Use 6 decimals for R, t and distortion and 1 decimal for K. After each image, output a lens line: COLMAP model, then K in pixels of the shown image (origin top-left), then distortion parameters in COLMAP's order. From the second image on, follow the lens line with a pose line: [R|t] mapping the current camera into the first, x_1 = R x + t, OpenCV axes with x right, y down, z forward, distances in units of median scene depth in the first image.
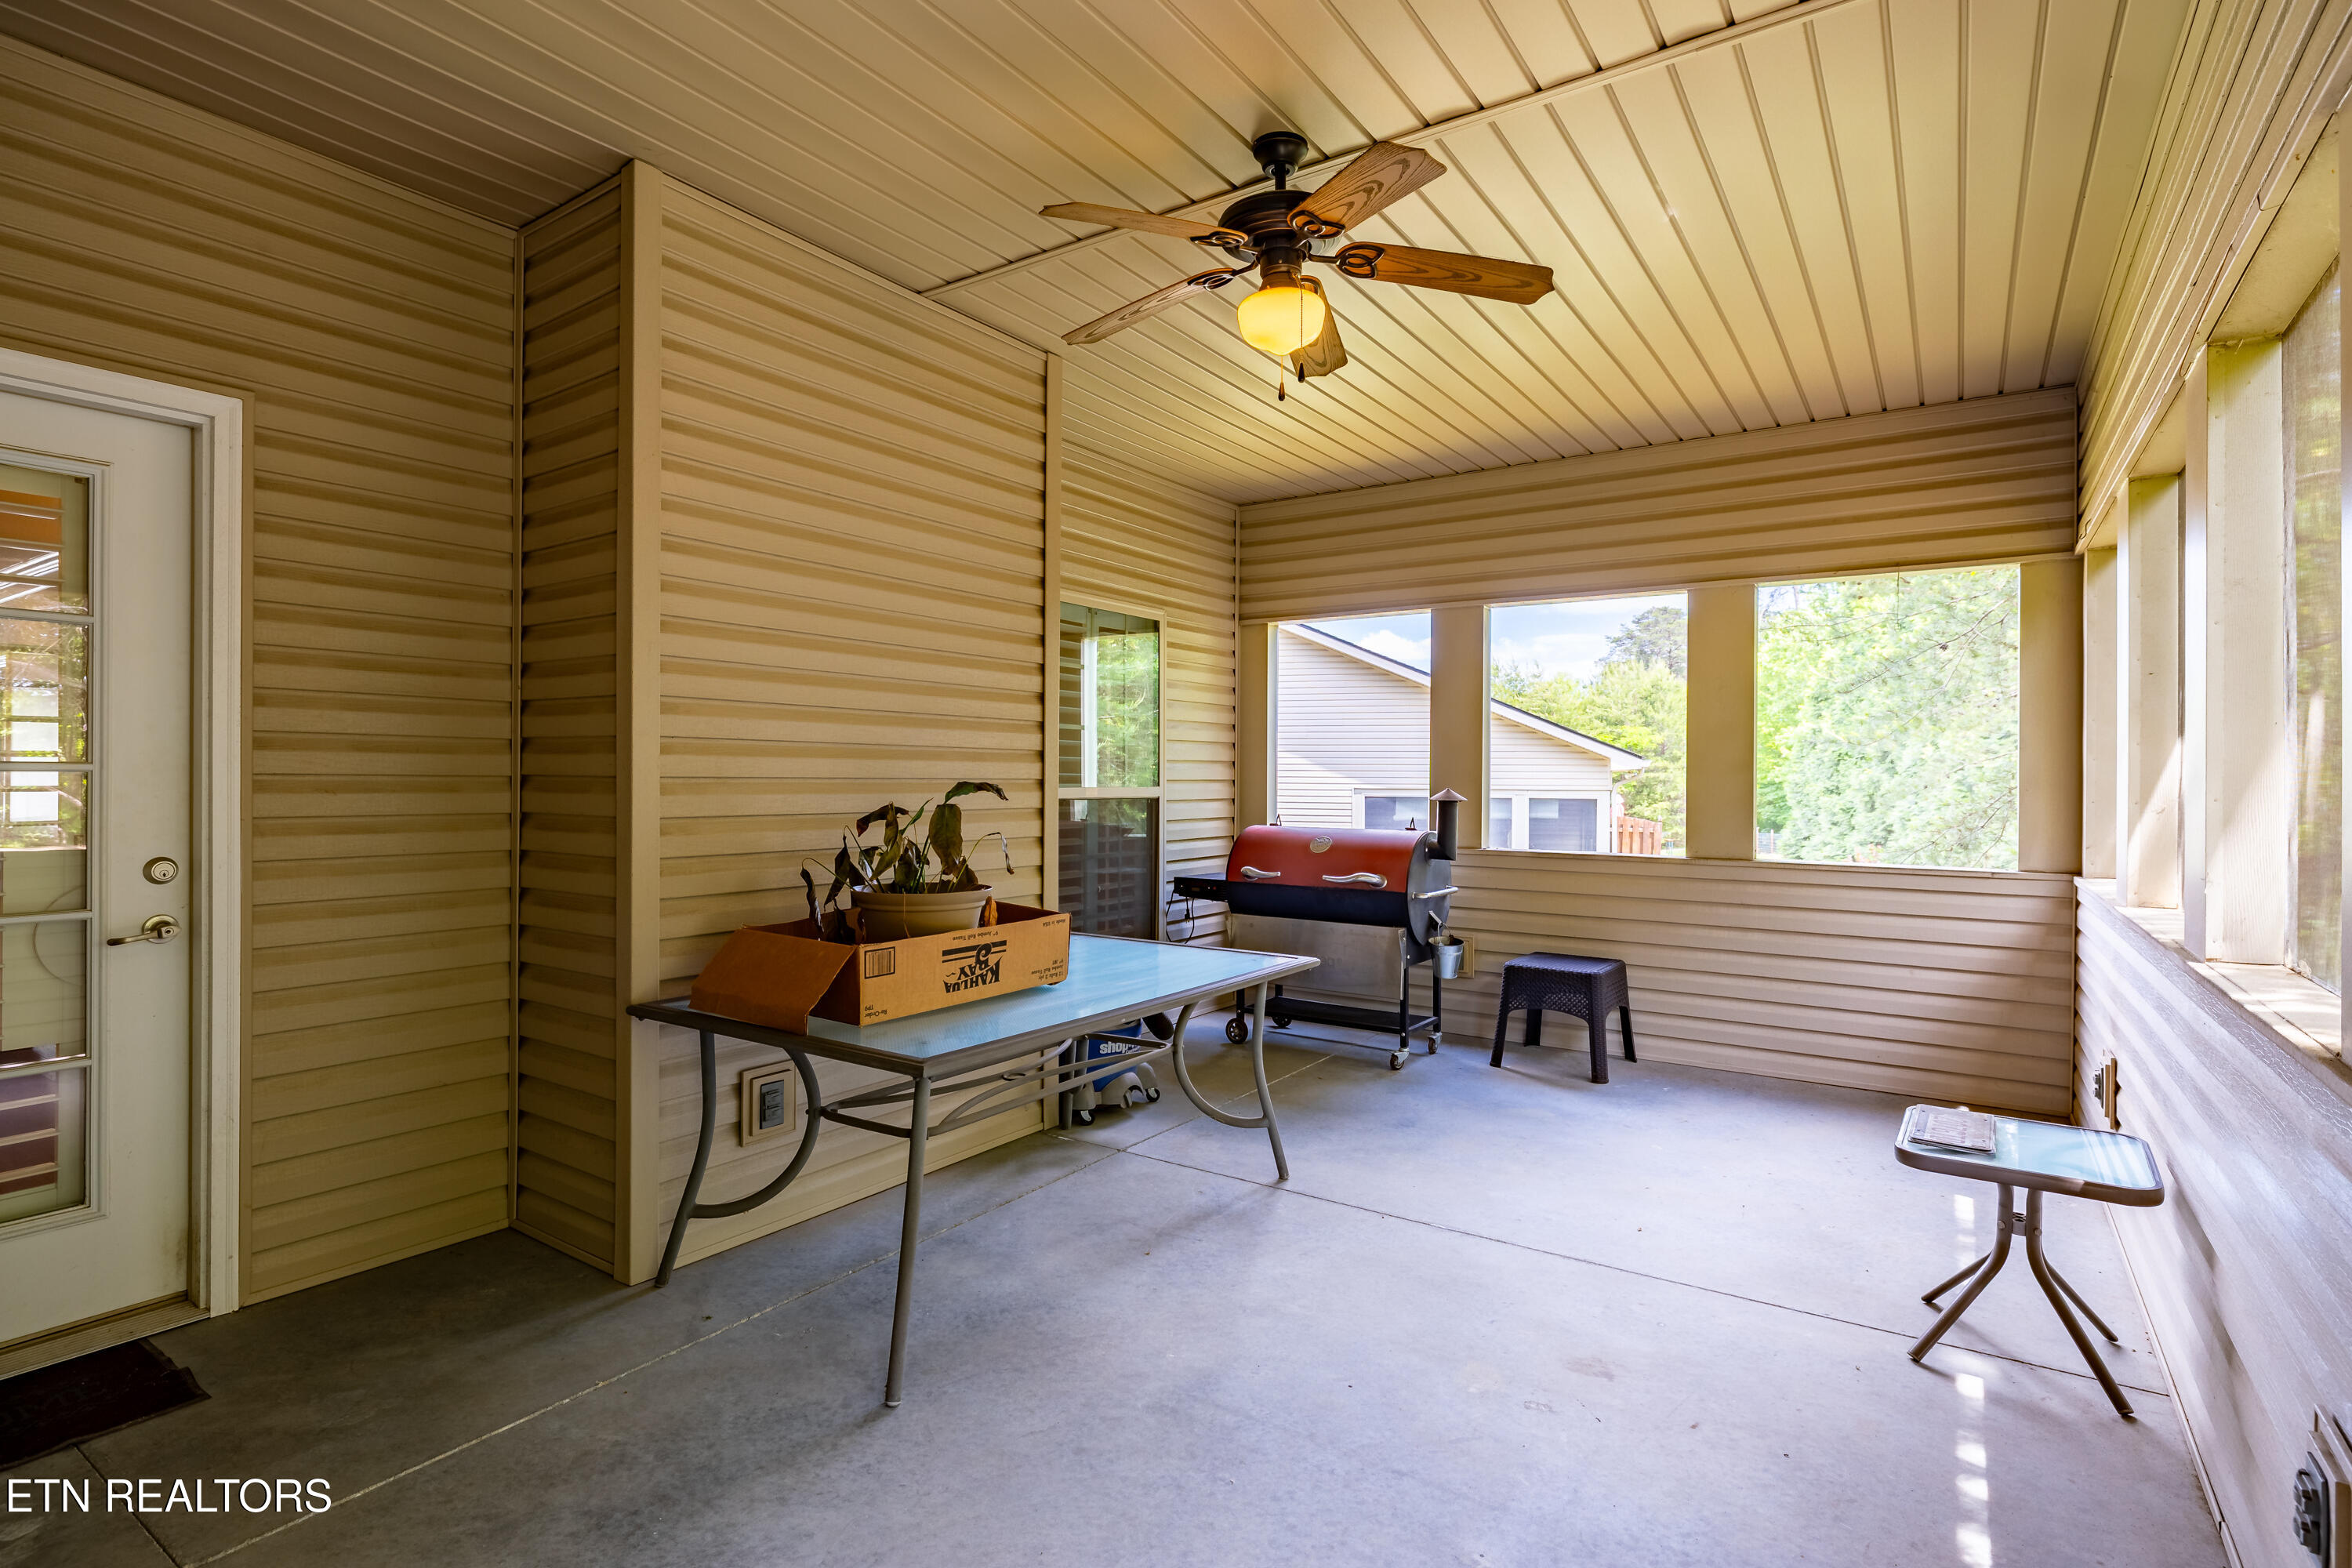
lens RADIAL K [[1132.8, 0, 1171.5], [0, 1132.8, 778.7], [0, 0, 1]] dist [-0.005047, -0.000913]
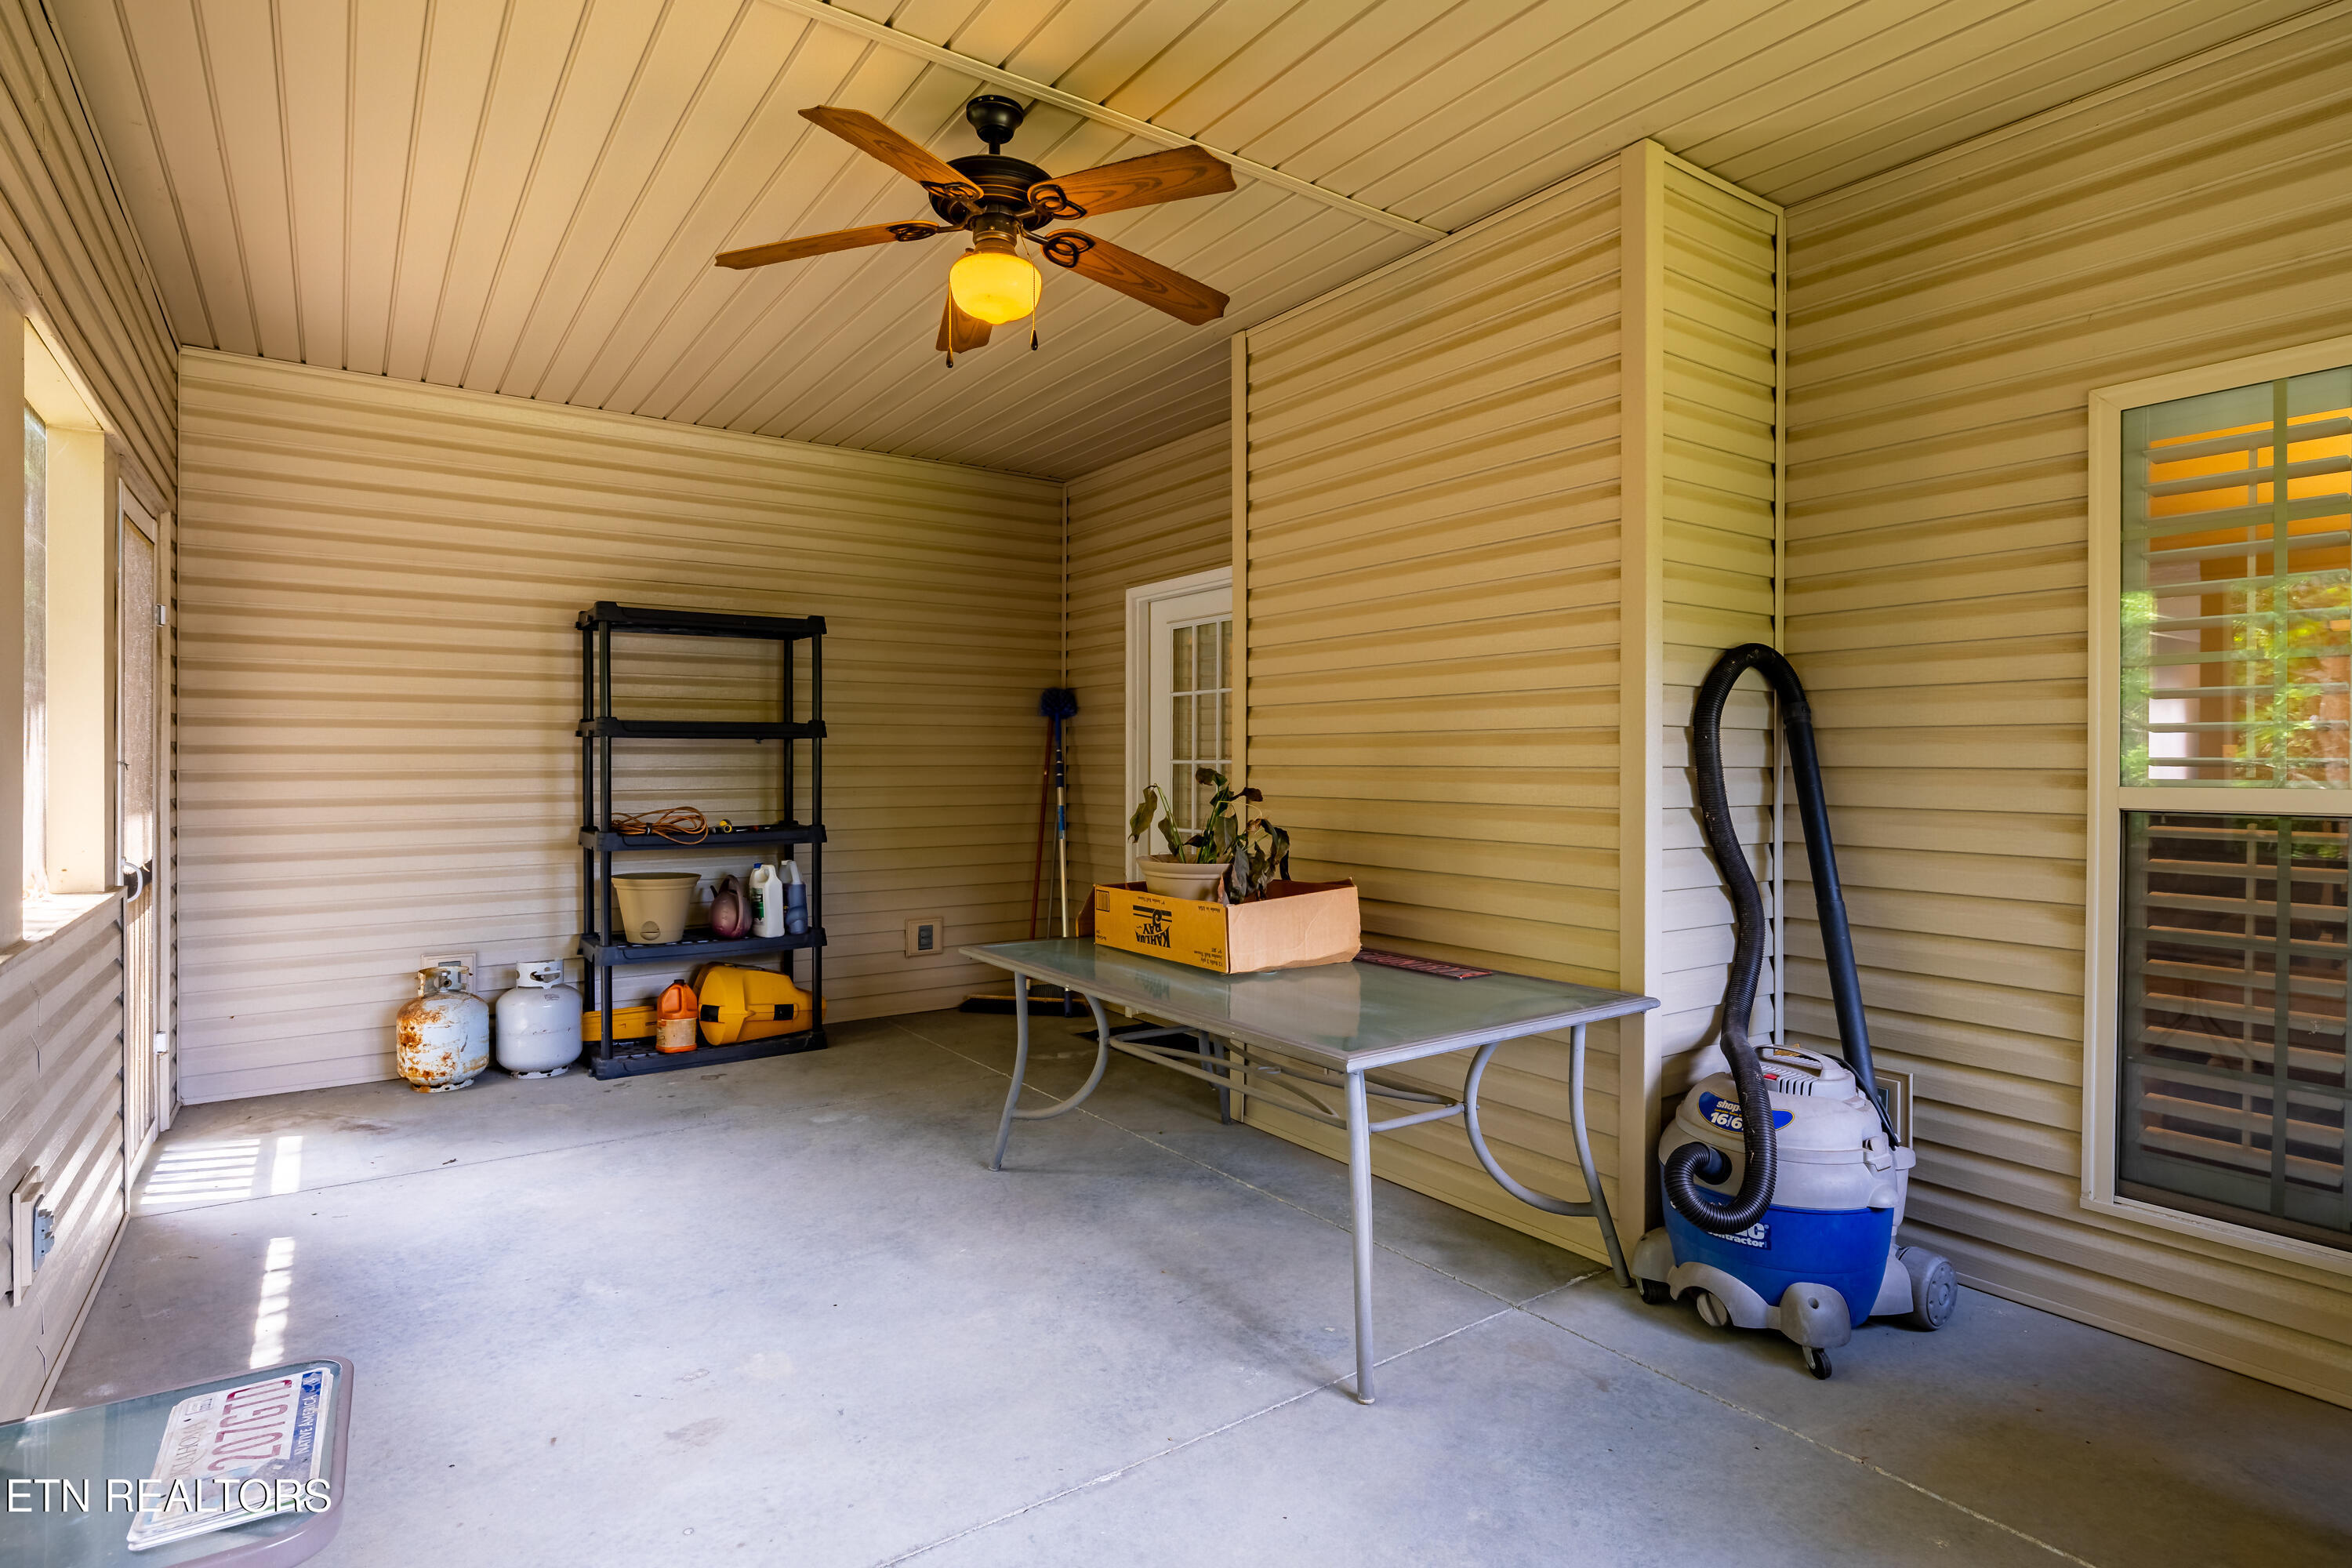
lens RADIAL K [[1318.3, 0, 1285.9], [0, 1318.3, 783.3], [0, 0, 1]] dist [-0.002918, -0.001995]
pose [[-0.334253, 0.005532, -0.942467, 1.008873], [-0.007535, 0.999935, 0.008541, 0.006083], [0.942453, 0.009956, -0.334190, 1.513654]]
